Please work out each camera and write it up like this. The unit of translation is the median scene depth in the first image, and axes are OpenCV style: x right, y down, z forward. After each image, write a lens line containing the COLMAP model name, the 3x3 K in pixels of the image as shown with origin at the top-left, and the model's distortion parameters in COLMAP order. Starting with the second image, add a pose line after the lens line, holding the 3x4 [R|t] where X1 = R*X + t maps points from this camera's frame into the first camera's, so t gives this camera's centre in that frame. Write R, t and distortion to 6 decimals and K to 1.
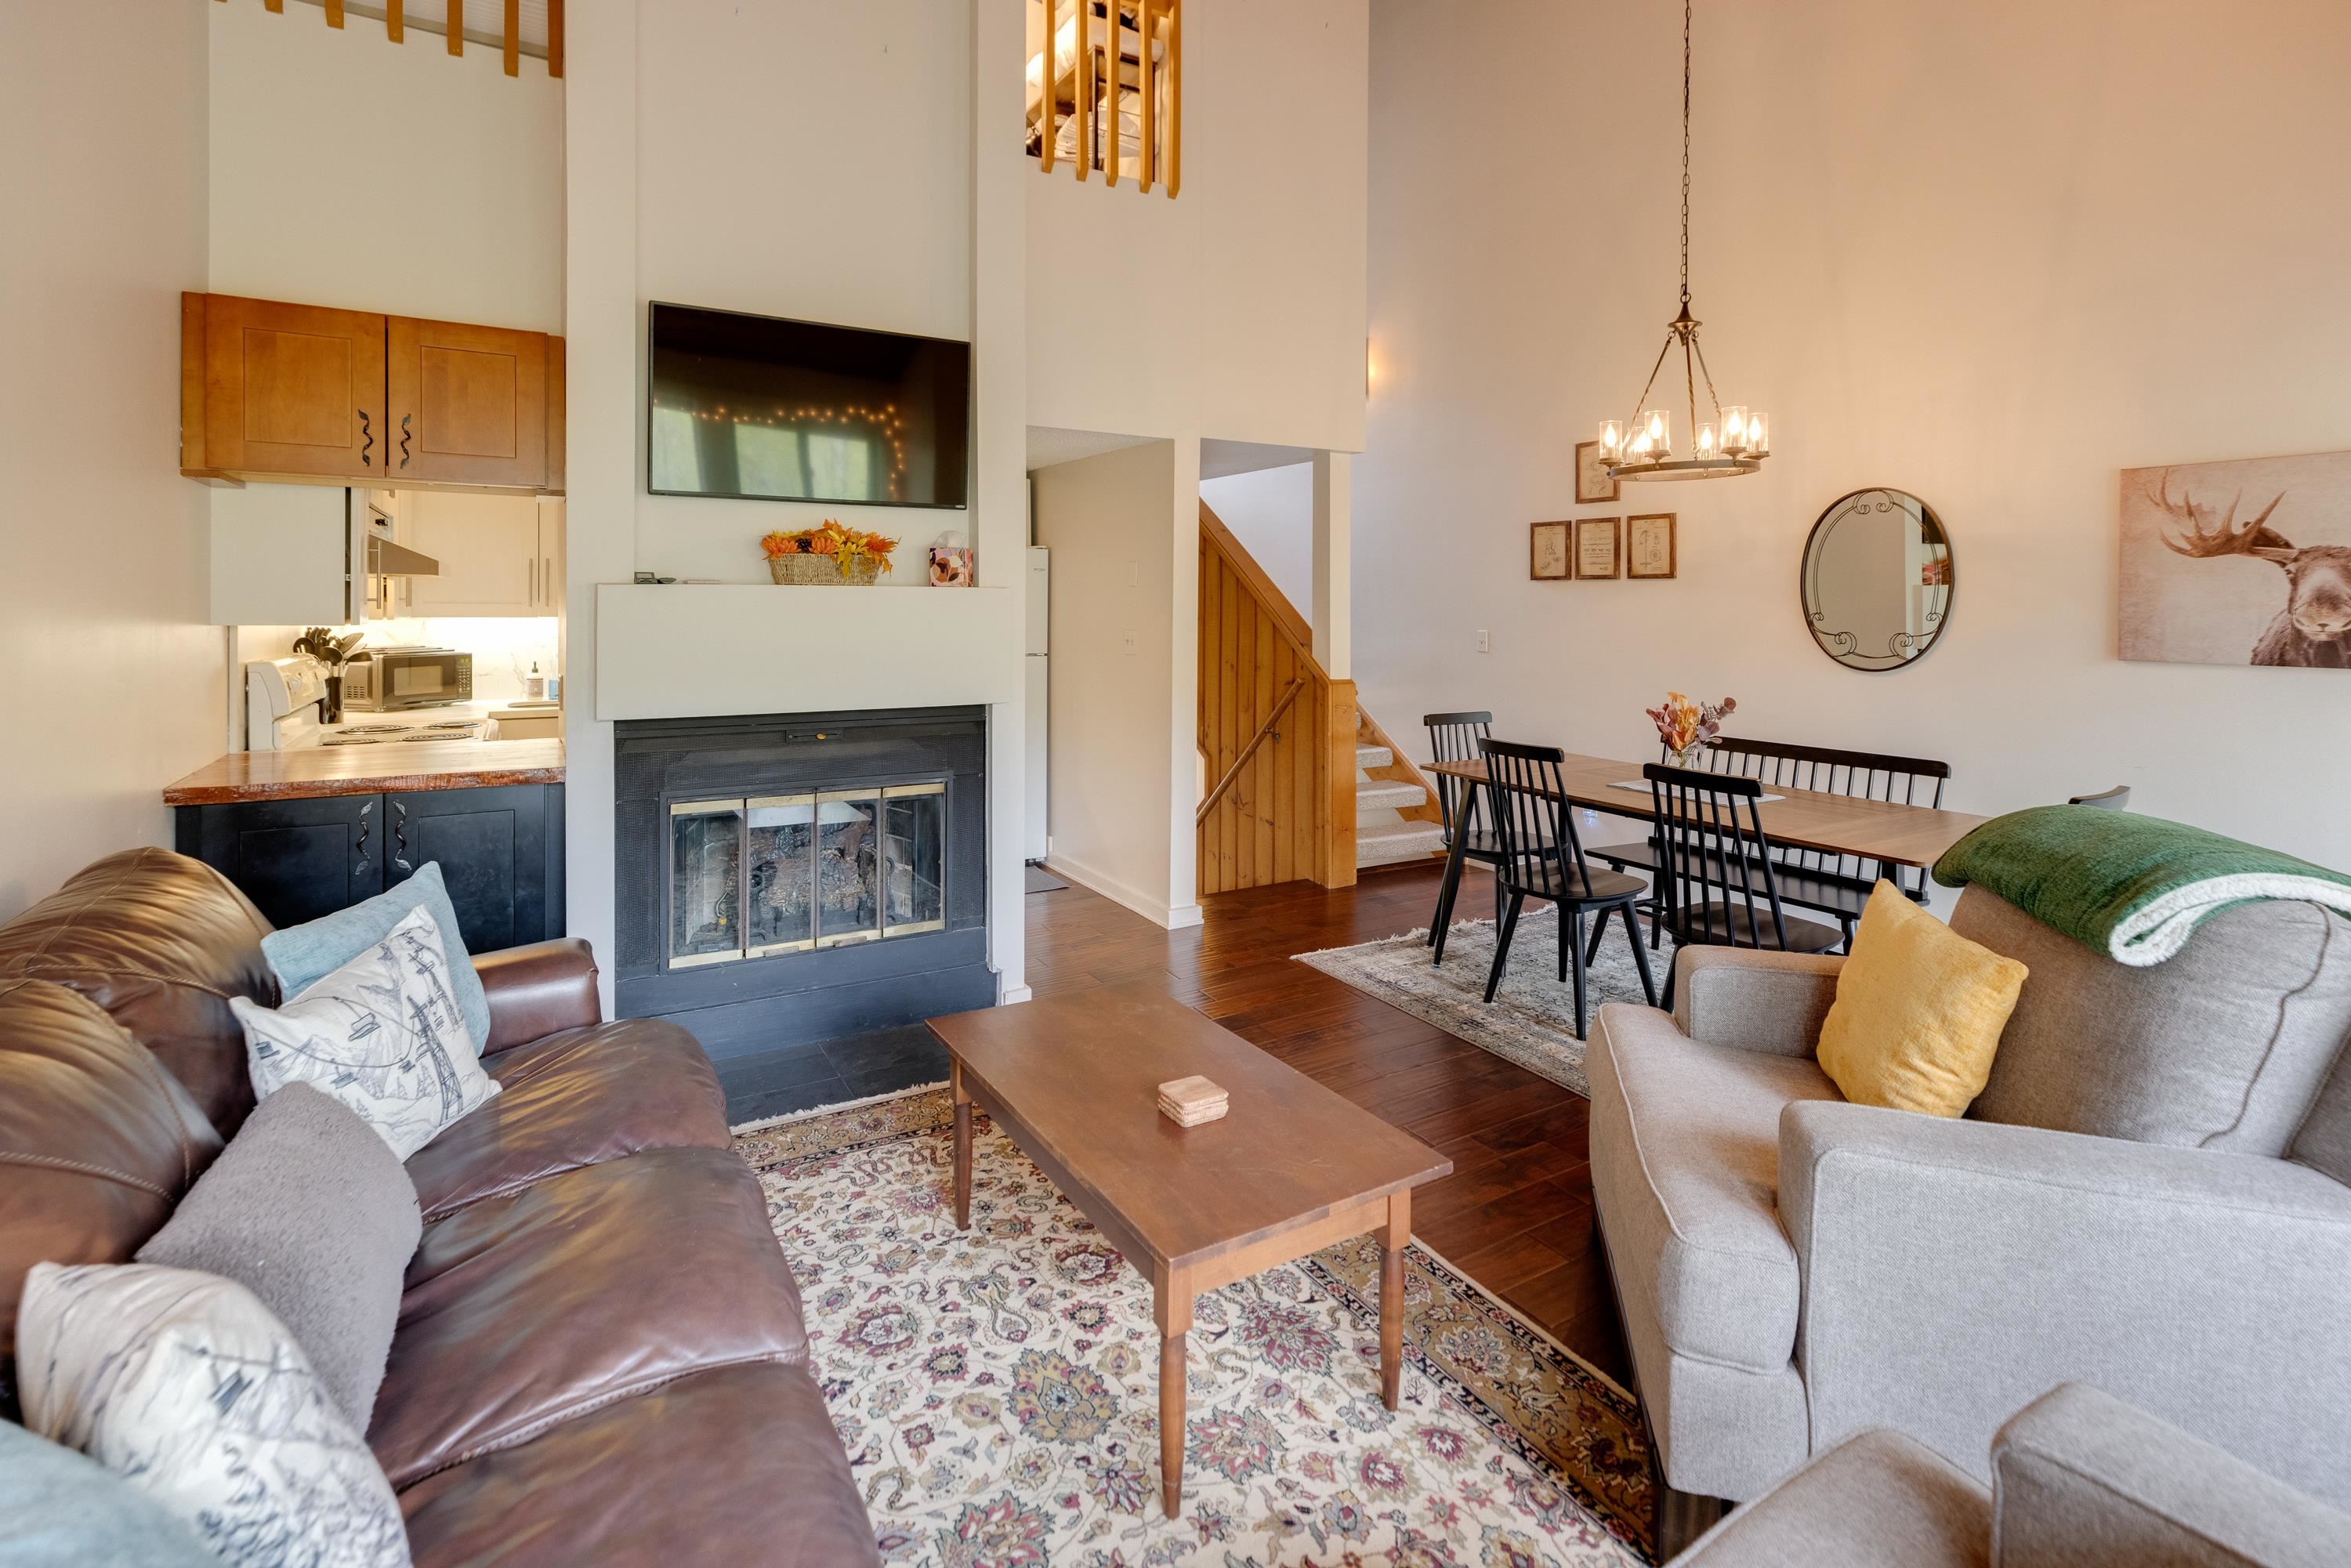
lens RADIAL K [[1111.1, 0, 1180.7], [0, 1111.1, 578.8], [0, 0, 1]] dist [0.005548, -0.001362]
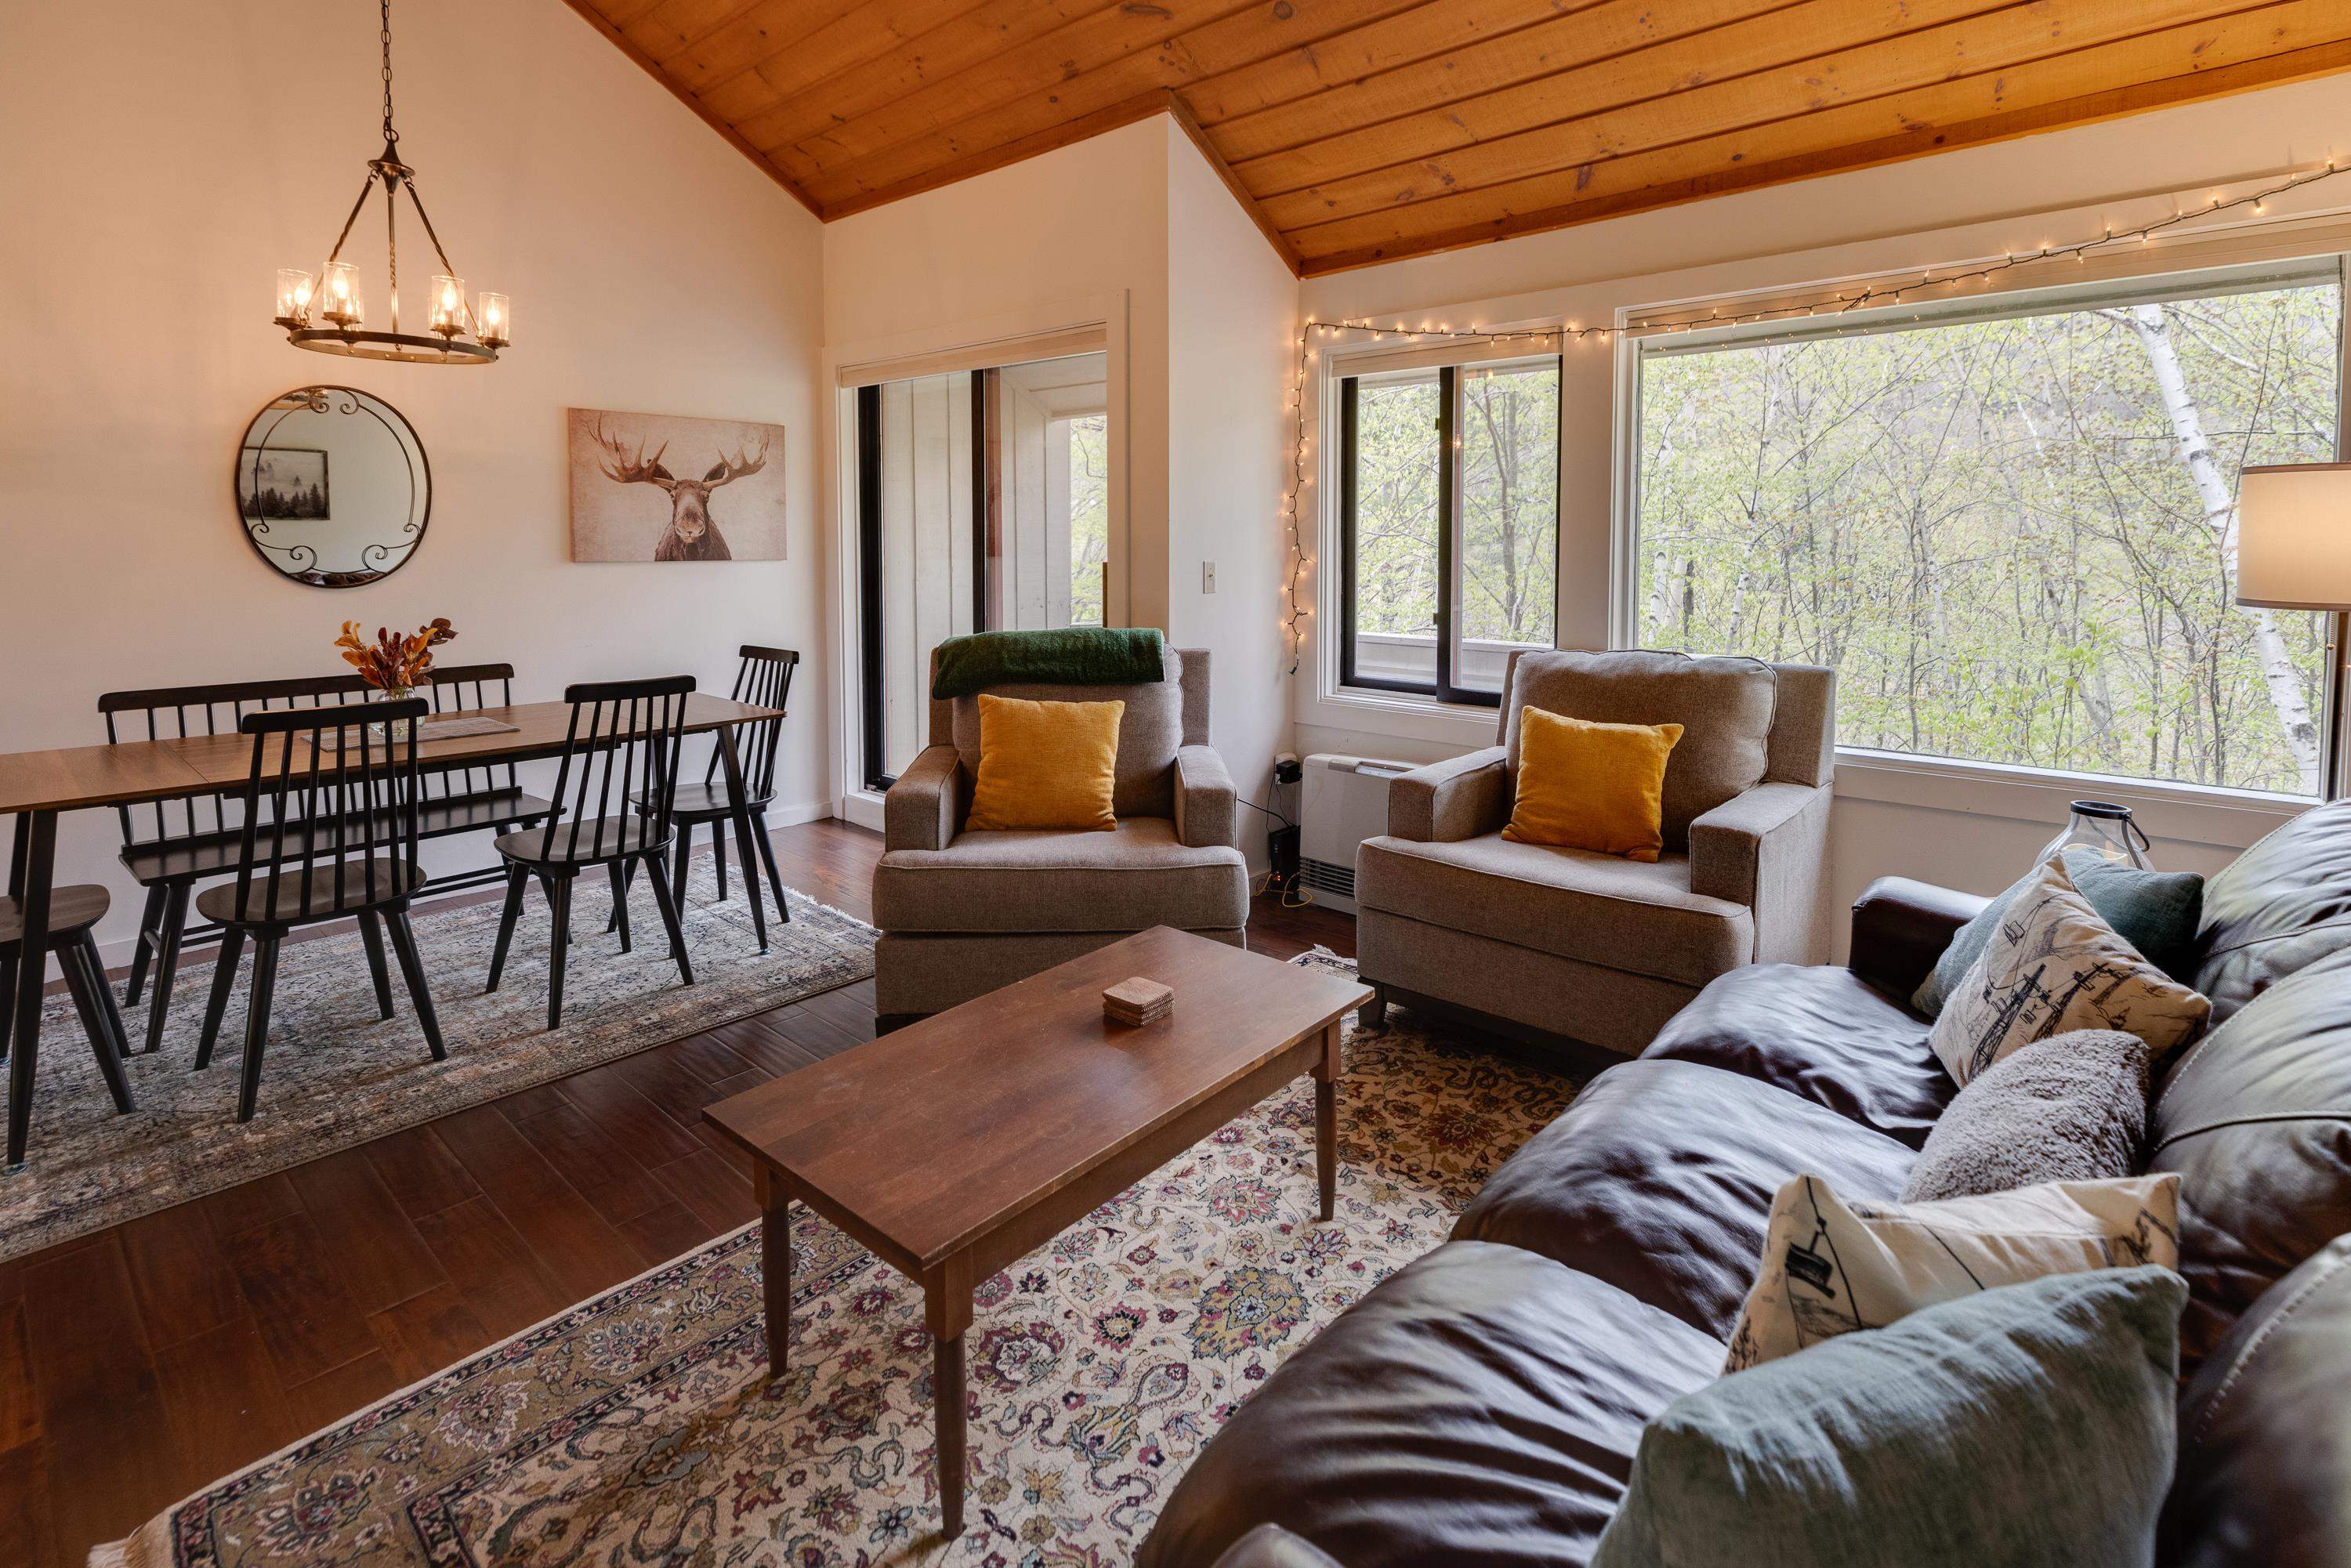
lens RADIAL K [[1111.1, 0, 1180.7], [0, 1111.1, 578.8], [0, 0, 1]] dist [0.005548, -0.001362]
pose [[-0.307854, -0.041468, 0.950530, -0.823299], [-0.023141, 0.999081, 0.036091, 0.047138], [-0.951152, -0.010885, -0.308530, 1.129717]]
